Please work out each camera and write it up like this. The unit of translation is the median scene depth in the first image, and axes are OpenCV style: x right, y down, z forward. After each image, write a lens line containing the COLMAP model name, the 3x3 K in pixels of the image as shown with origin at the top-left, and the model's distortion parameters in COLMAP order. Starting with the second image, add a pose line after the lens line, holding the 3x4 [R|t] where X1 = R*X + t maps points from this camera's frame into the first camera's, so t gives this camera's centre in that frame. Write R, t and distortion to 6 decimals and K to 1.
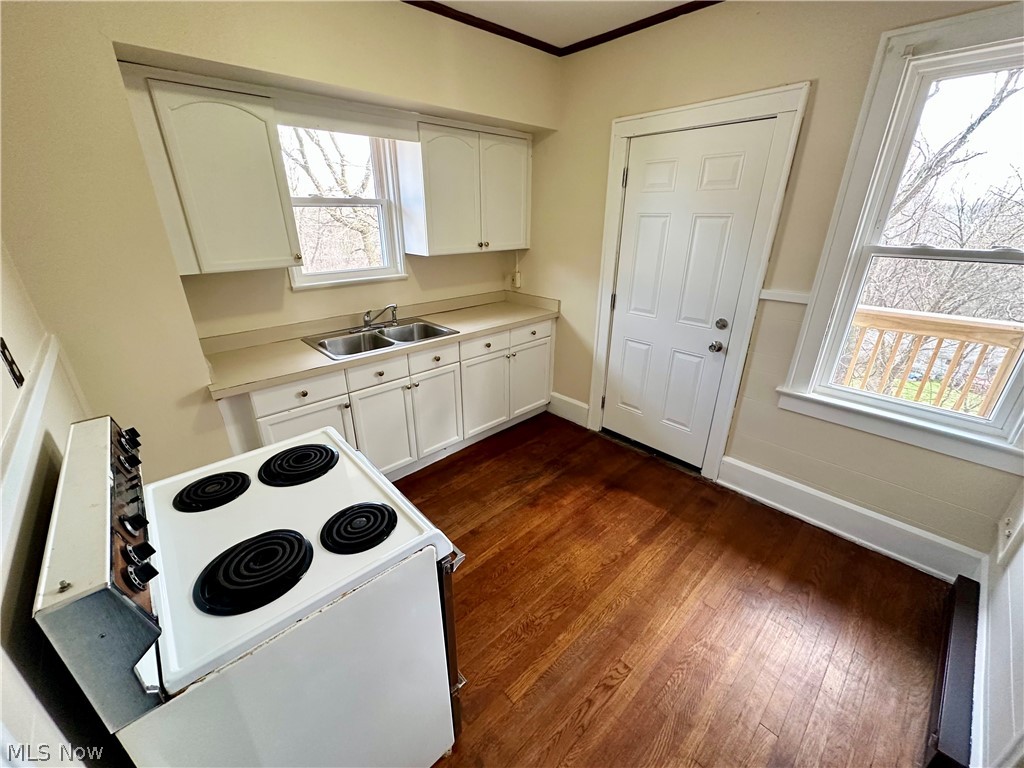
lens RADIAL K [[409.5, 0, 508.9], [0, 409.5, 386.7], [0, 0, 1]] dist [-0.000561, -0.000252]
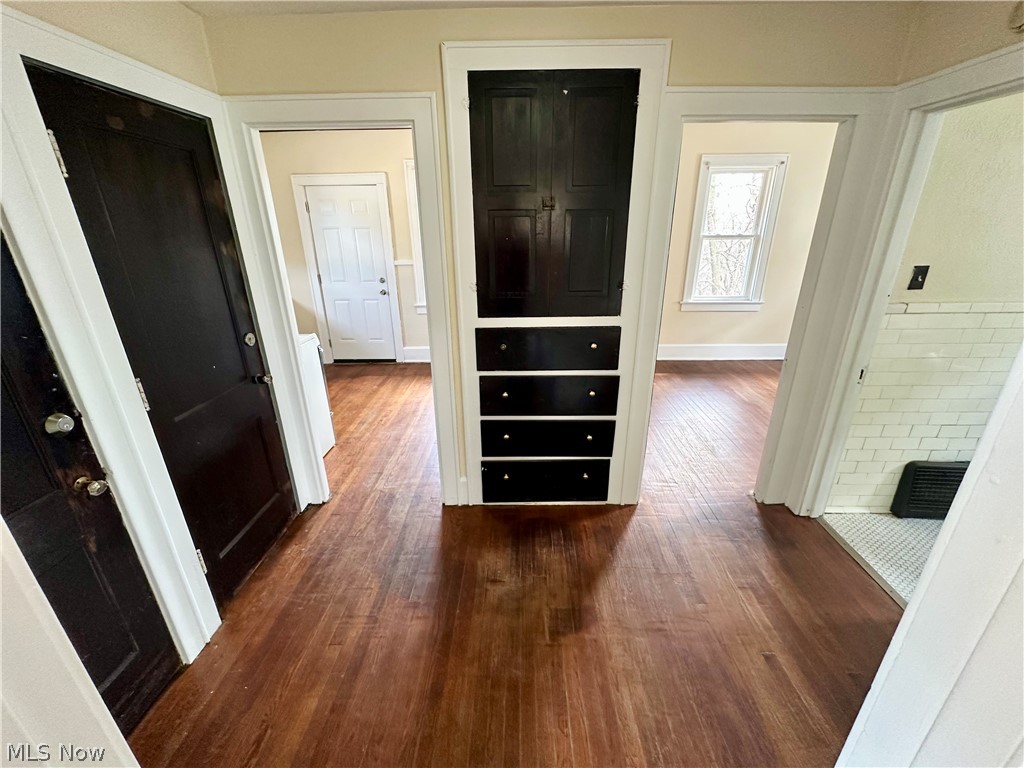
lens RADIAL K [[409.5, 0, 512.5], [0, 409.5, 381.6], [0, 0, 1]] dist [-0.000561, -0.000252]
pose [[0.692325, -0.253470, 0.675603, -0.581810], [0.287711, 0.955597, 0.063685, 0.419203], [-0.661747, 0.150288, 0.734510, -0.922637]]
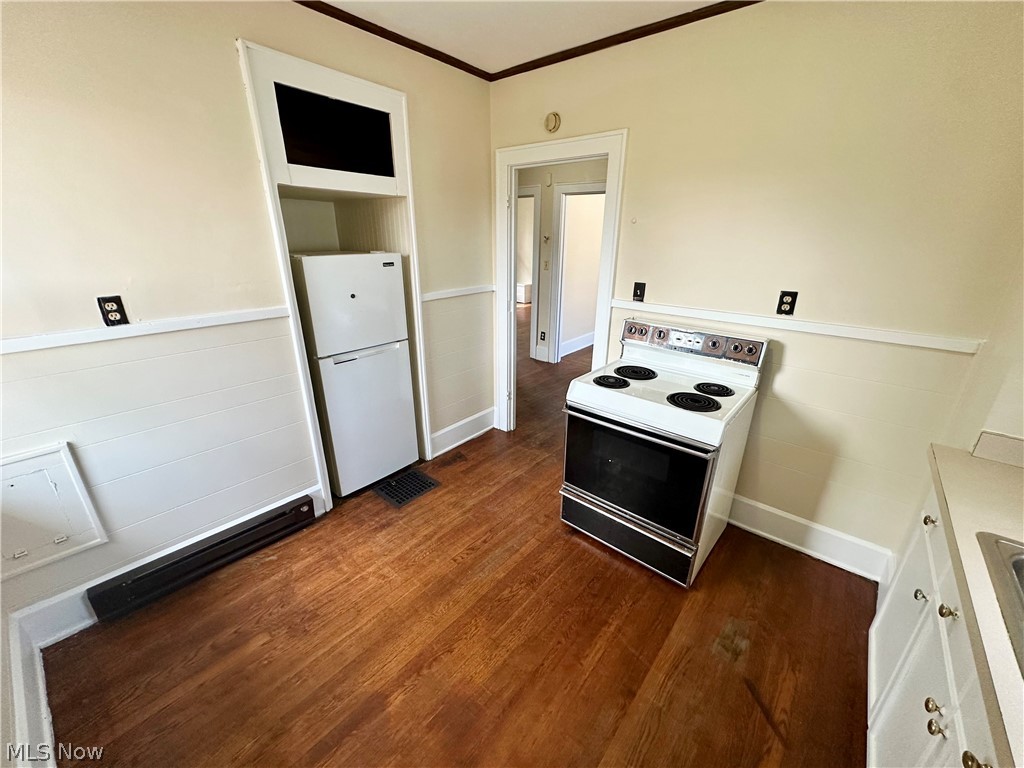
lens RADIAL K [[409.5, 0, 507.7], [0, 409.5, 390.9], [0, 0, 1]] dist [-0.000561, -0.000252]
pose [[-0.993564, 0.031609, -0.108775, 0.177133], [-0.052617, 0.721607, 0.690300, -0.476340], [0.100312, 0.691581, -0.715300, 1.161225]]
